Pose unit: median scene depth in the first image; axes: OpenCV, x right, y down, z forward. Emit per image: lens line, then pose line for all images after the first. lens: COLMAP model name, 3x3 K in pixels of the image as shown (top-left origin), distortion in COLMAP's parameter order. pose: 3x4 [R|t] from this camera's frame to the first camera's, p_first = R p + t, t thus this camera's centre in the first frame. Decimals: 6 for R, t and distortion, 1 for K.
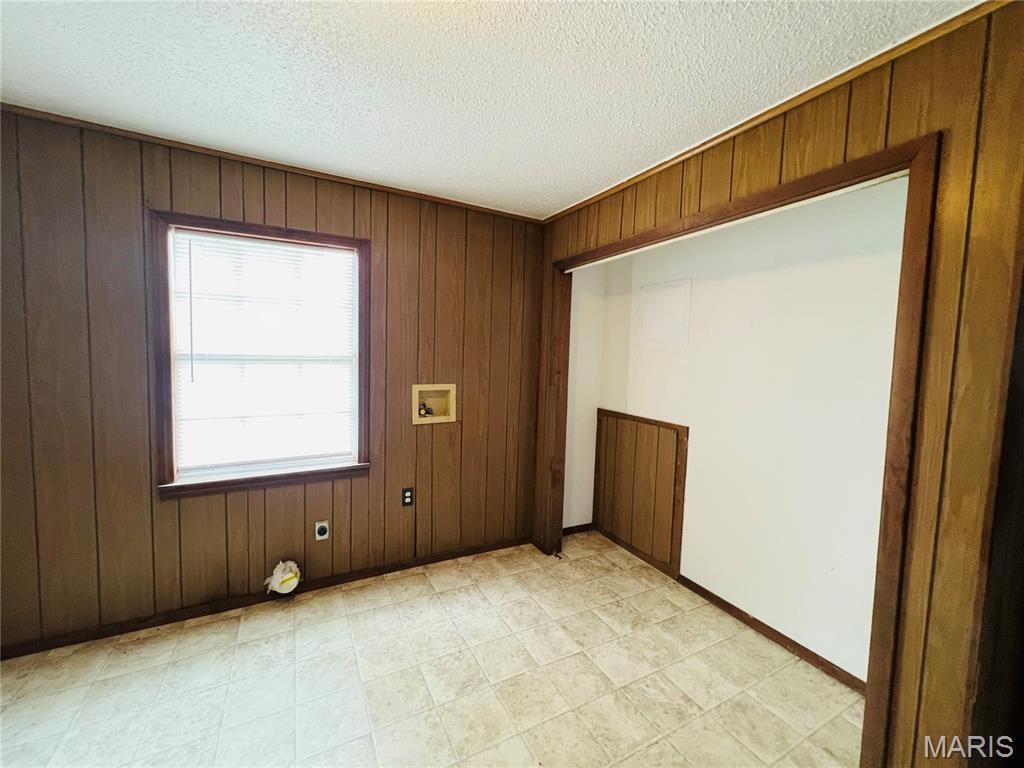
lens RADIAL K [[408.7, 0, 513.8], [0, 408.7, 381.3], [0, 0, 1]] dist [-0.000755, 0.001143]
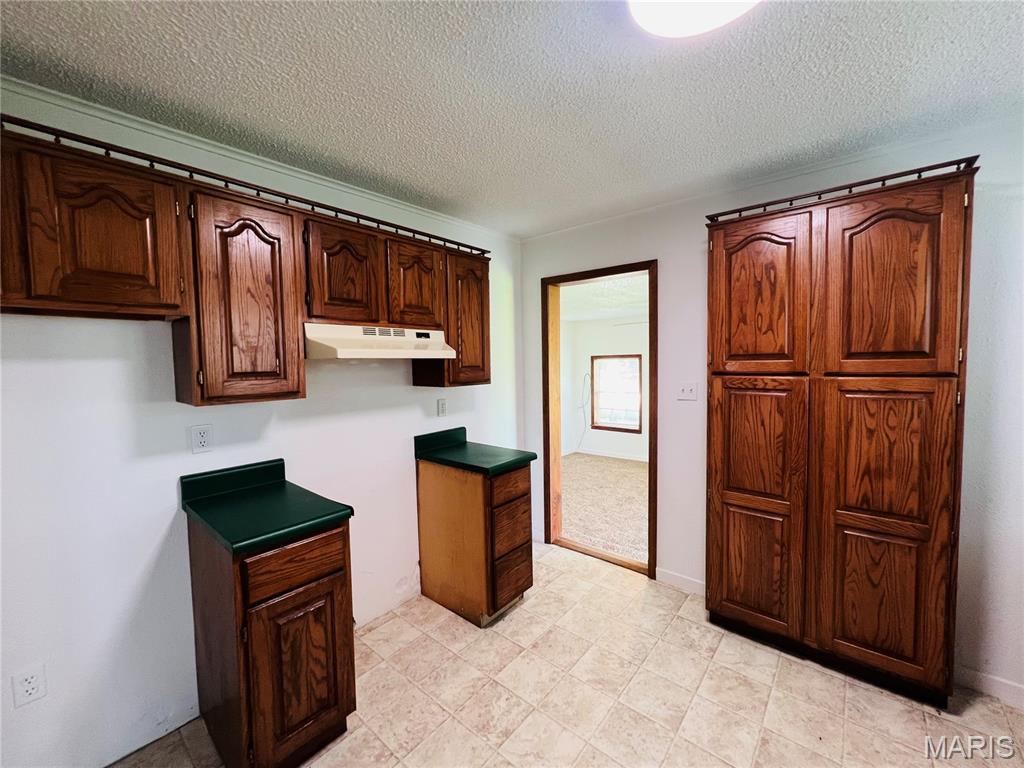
lens RADIAL K [[408.7, 0, 515.6], [0, 408.7, 385.9], [0, 0, 1]] dist [-0.000755, 0.001143]
pose [[0.373936, 0.015371, -0.927327, 0.881580], [-0.031771, 0.999488, 0.003755, -0.011469], [0.926910, 0.028058, 0.374233, 0.446690]]
